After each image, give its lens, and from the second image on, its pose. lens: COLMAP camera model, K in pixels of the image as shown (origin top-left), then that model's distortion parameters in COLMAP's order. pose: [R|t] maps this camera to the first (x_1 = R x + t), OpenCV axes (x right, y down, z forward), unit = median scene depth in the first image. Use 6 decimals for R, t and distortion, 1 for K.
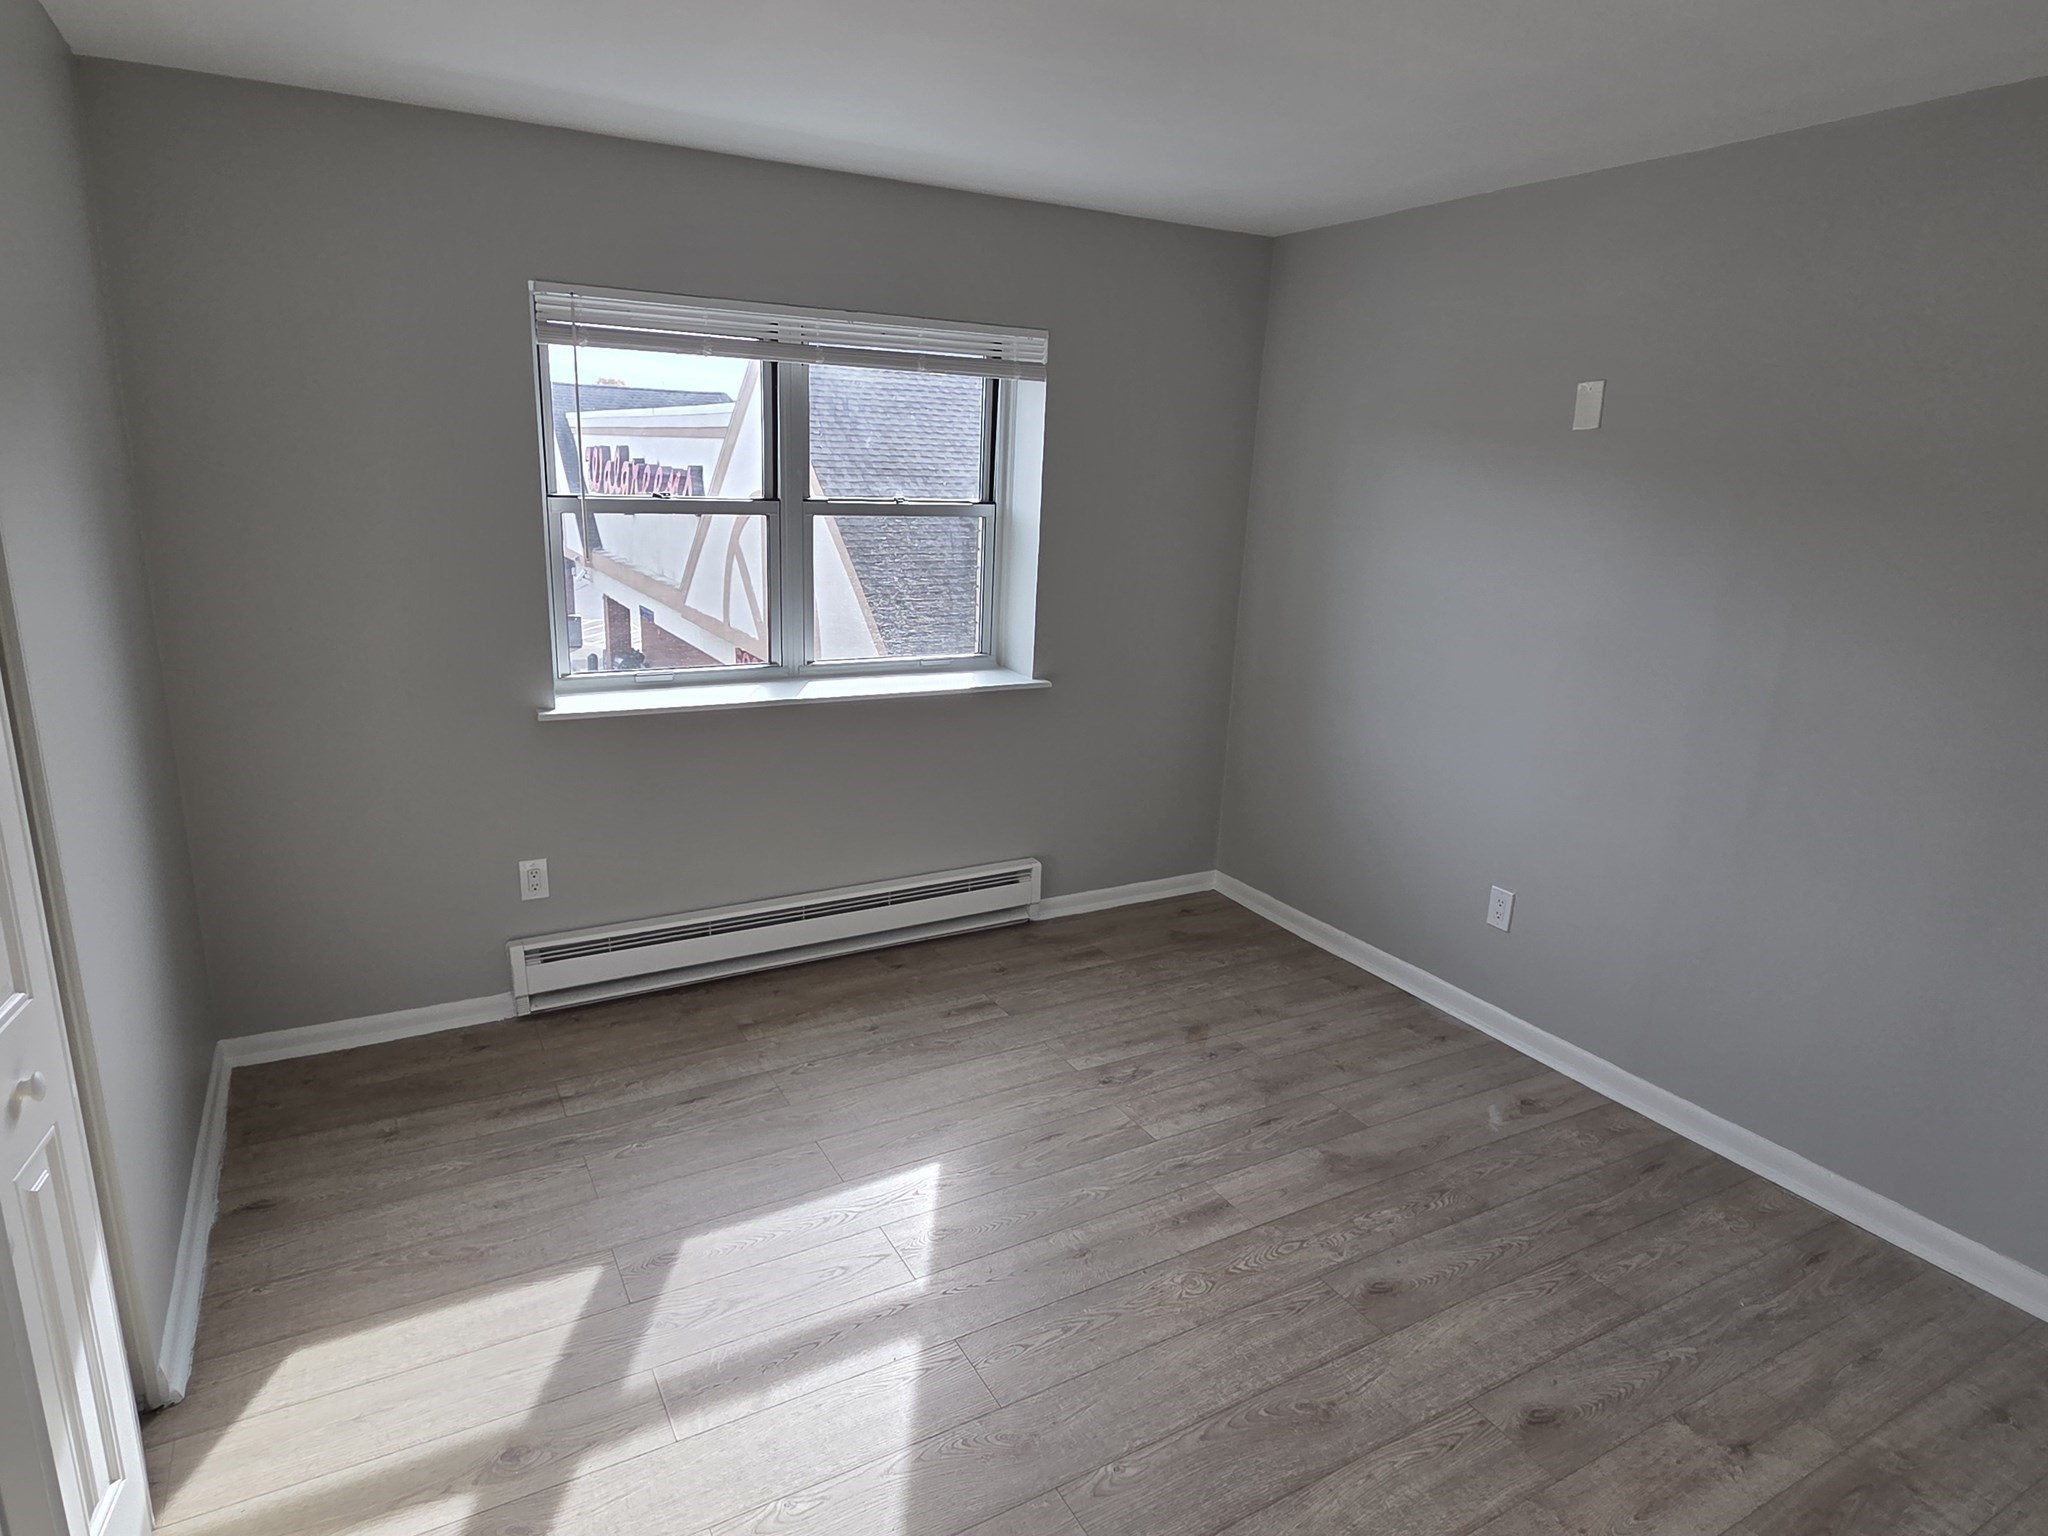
lens RADIAL K [[1190.8, 0, 1024.0], [0, 1190.8, 768.0], [0, 0, 1]] dist [0.000101, -0.000756]
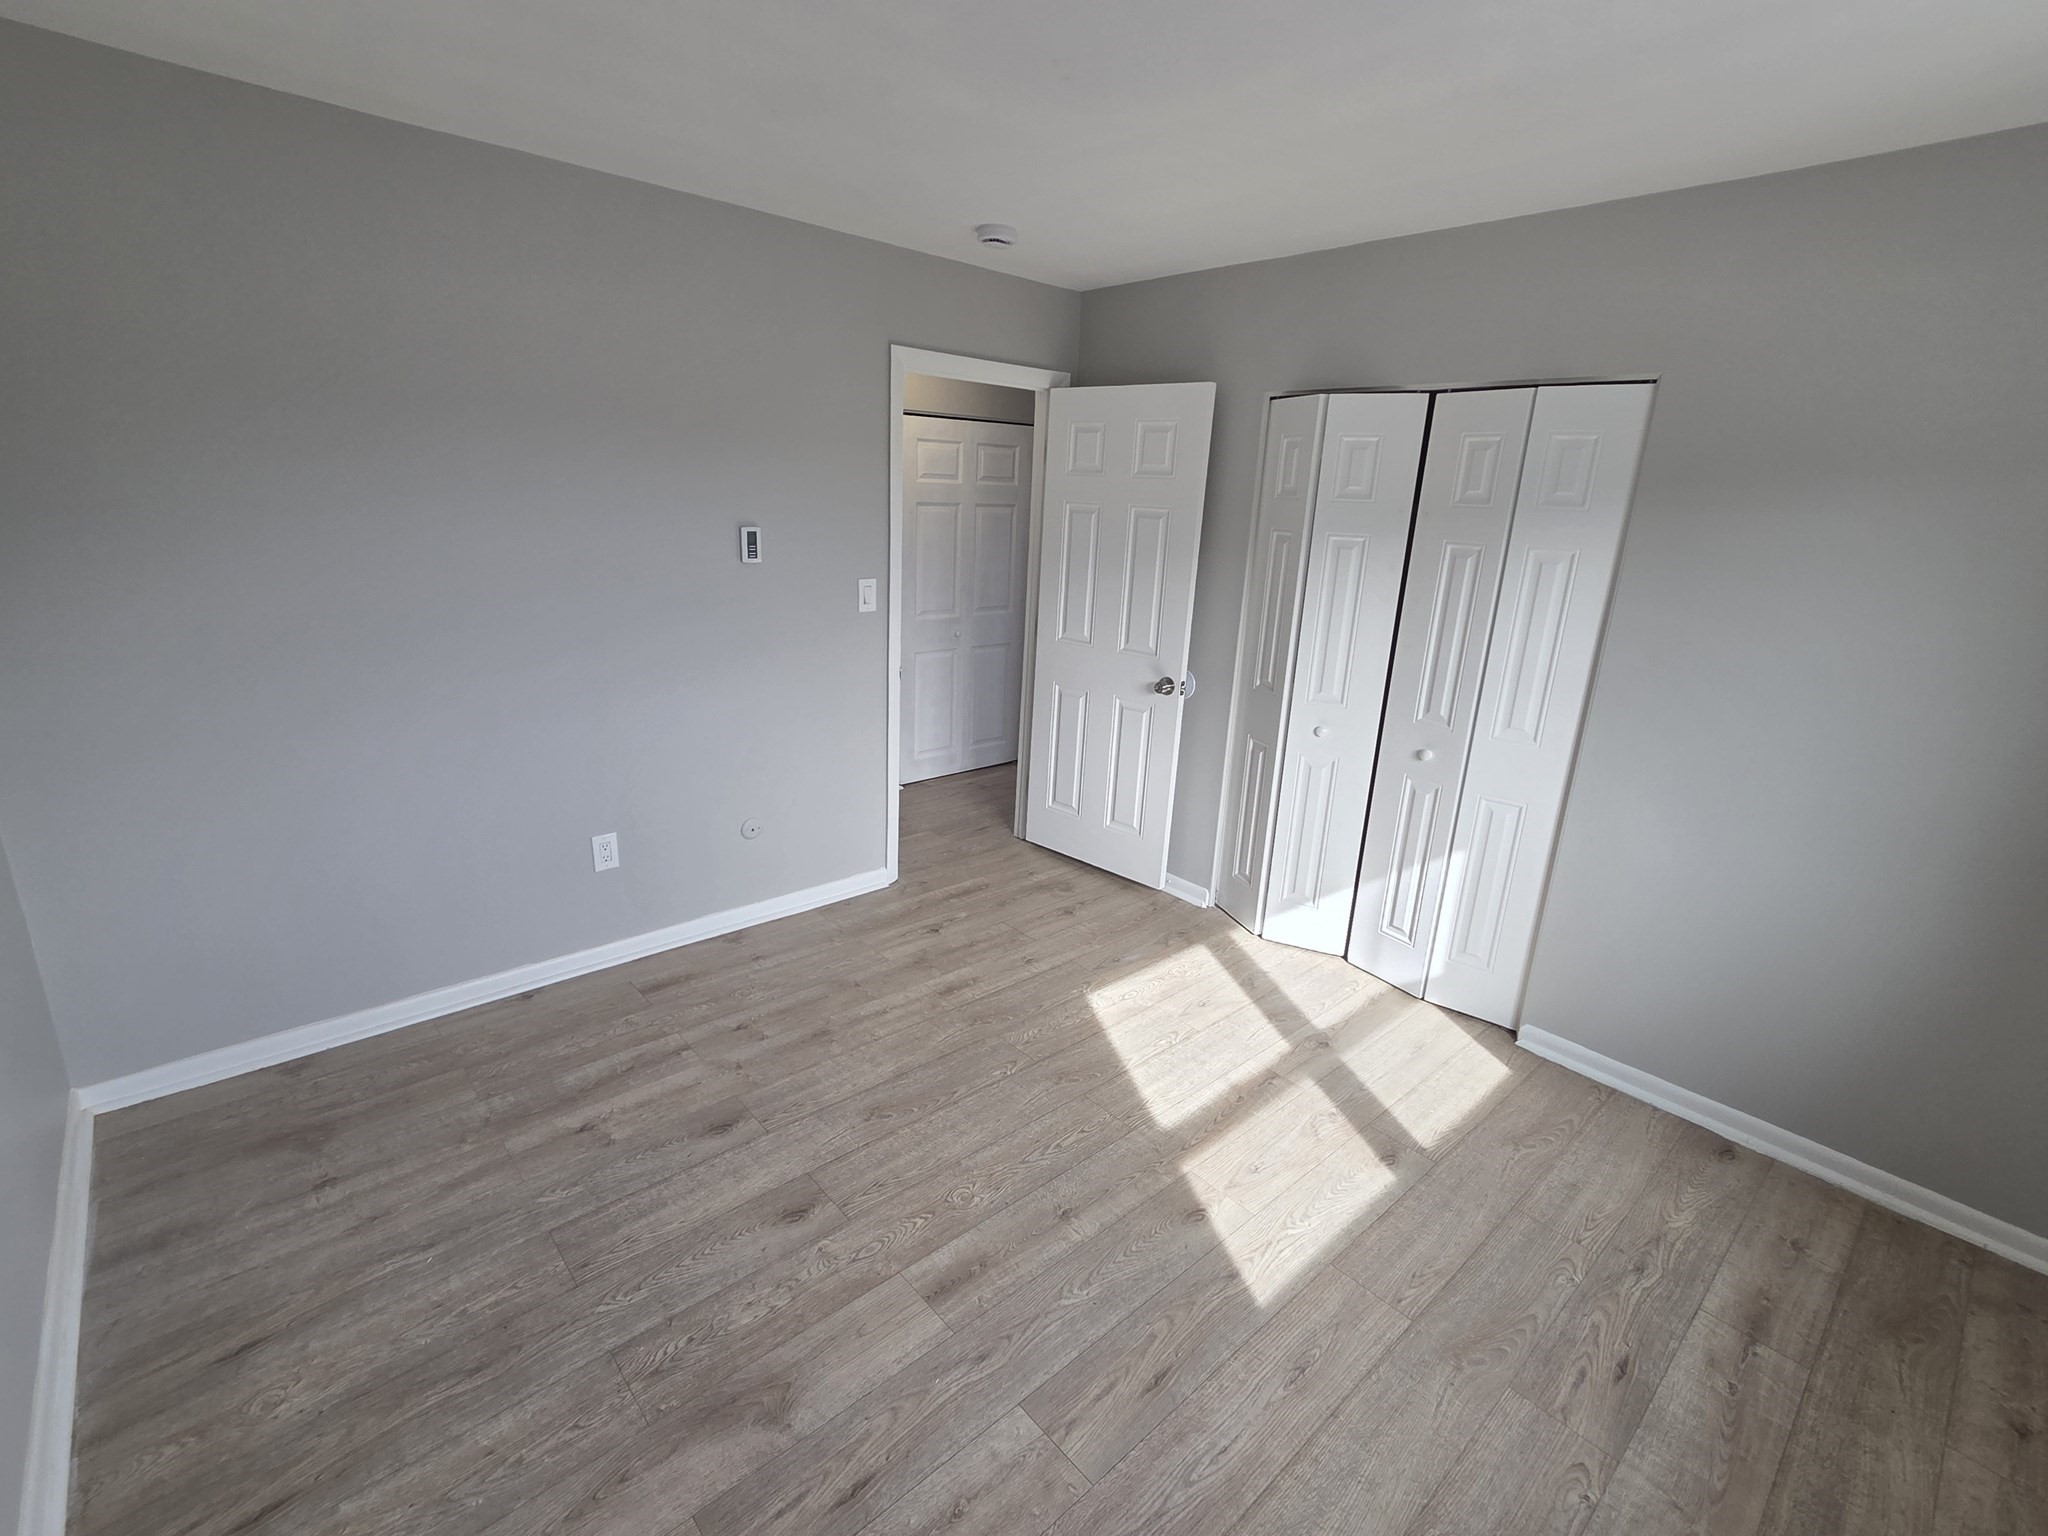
lens RADIAL K [[931.8, 0, 1024.0], [0, 931.8, 768.0], [0, 0, 1]] dist [-0.000302, 0.000093]
pose [[-0.973456, -0.012476, -0.228536, 0.281646], [-0.129718, 0.852732, 0.505986, -0.360455], [0.188567, 0.522200, -0.831715, 1.468527]]
